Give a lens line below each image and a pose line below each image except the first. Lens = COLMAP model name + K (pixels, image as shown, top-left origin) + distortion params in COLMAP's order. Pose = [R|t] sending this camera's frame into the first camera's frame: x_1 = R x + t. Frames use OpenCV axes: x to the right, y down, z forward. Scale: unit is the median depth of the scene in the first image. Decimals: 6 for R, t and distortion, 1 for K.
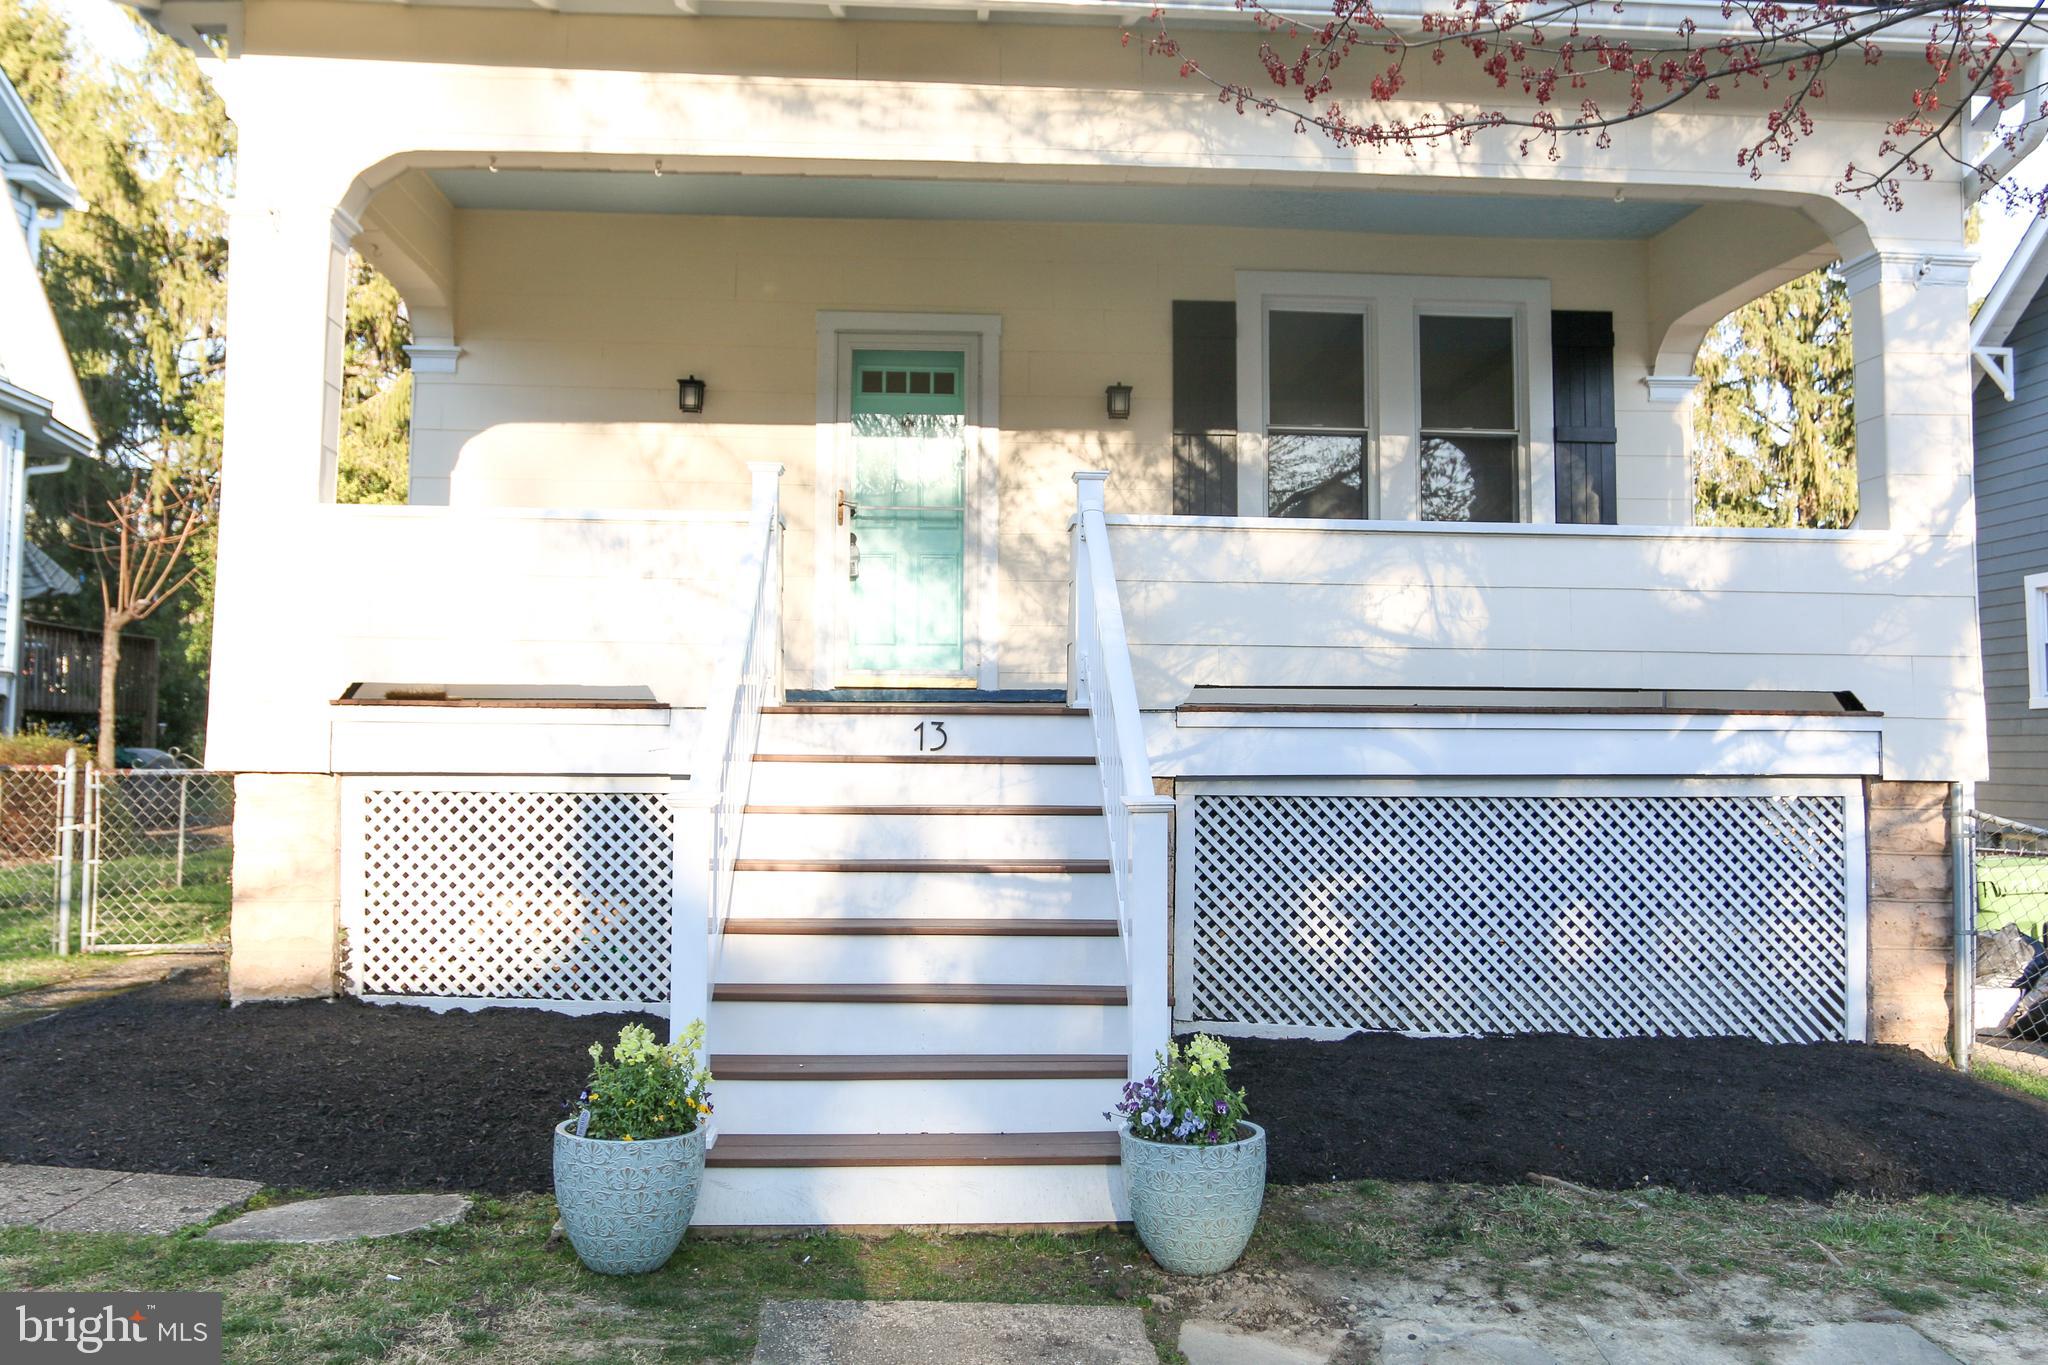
lens RADIAL K [[1597.8, 0, 1015.9], [0, 1597.8, 676.4], [0, 0, 1]] dist [-0.040399, 0.051684]
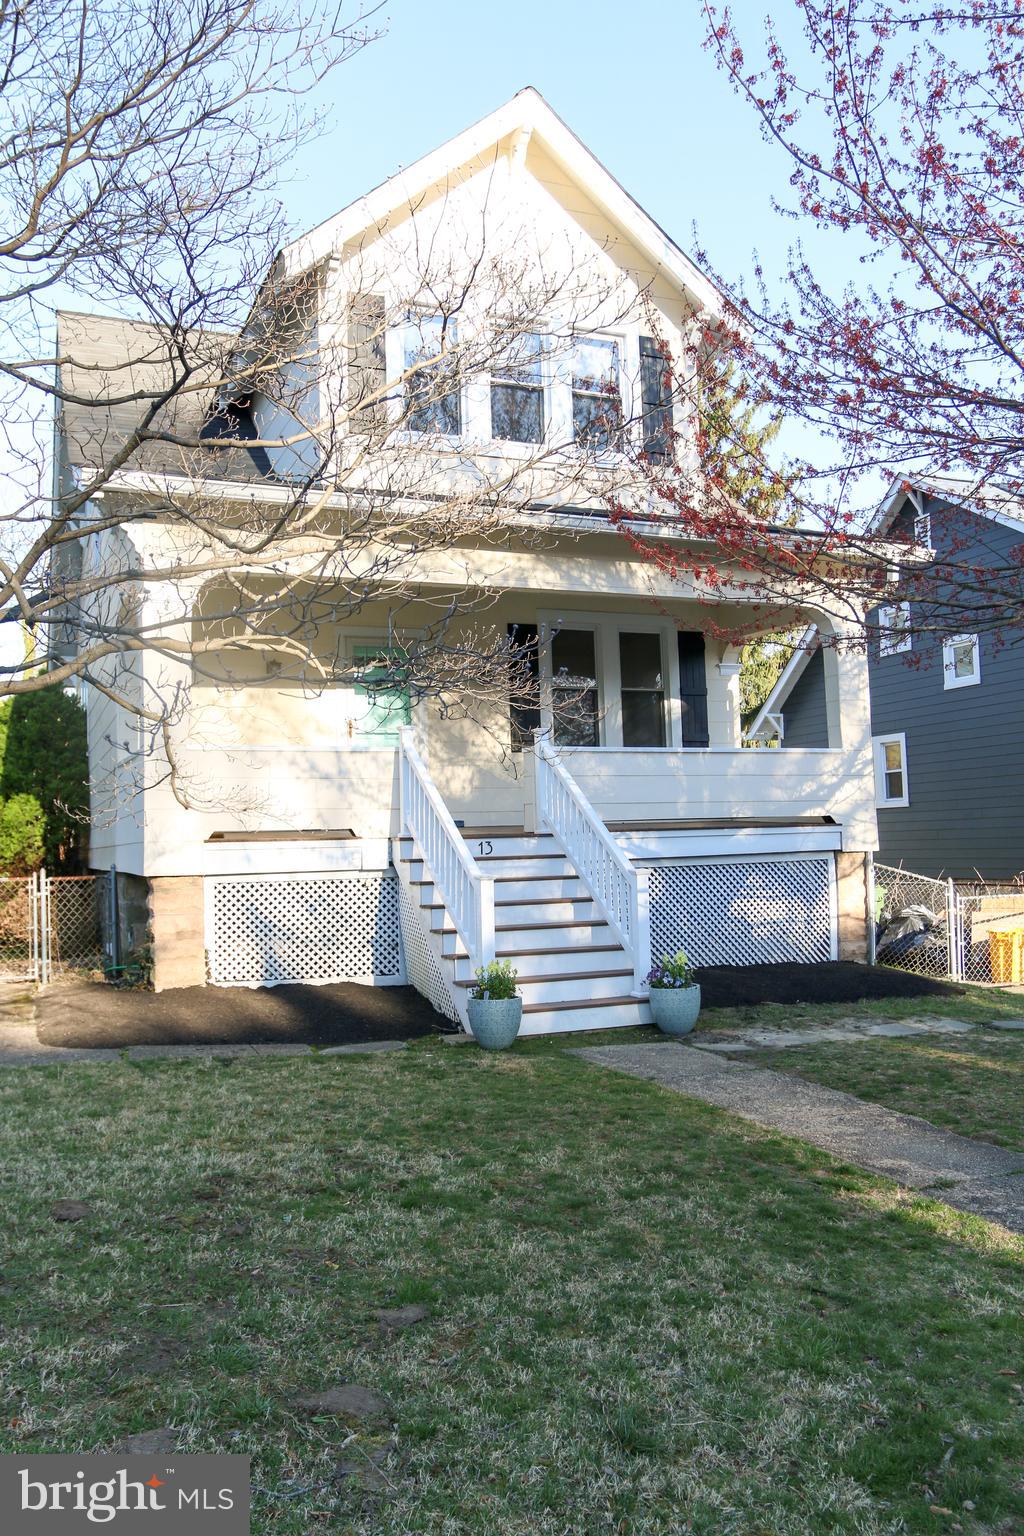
lens RADIAL K [[1198.3, 0, 512.0], [0, 1198.3, 768.0], [0, 0, 1]] dist [-0.040399, 0.051684]
pose [[0.947151, -0.012626, 0.320540, -0.536695], [0.016750, 0.999809, -0.010112, -0.055513], [-0.320351, 0.014947, 0.947181, -0.594777]]
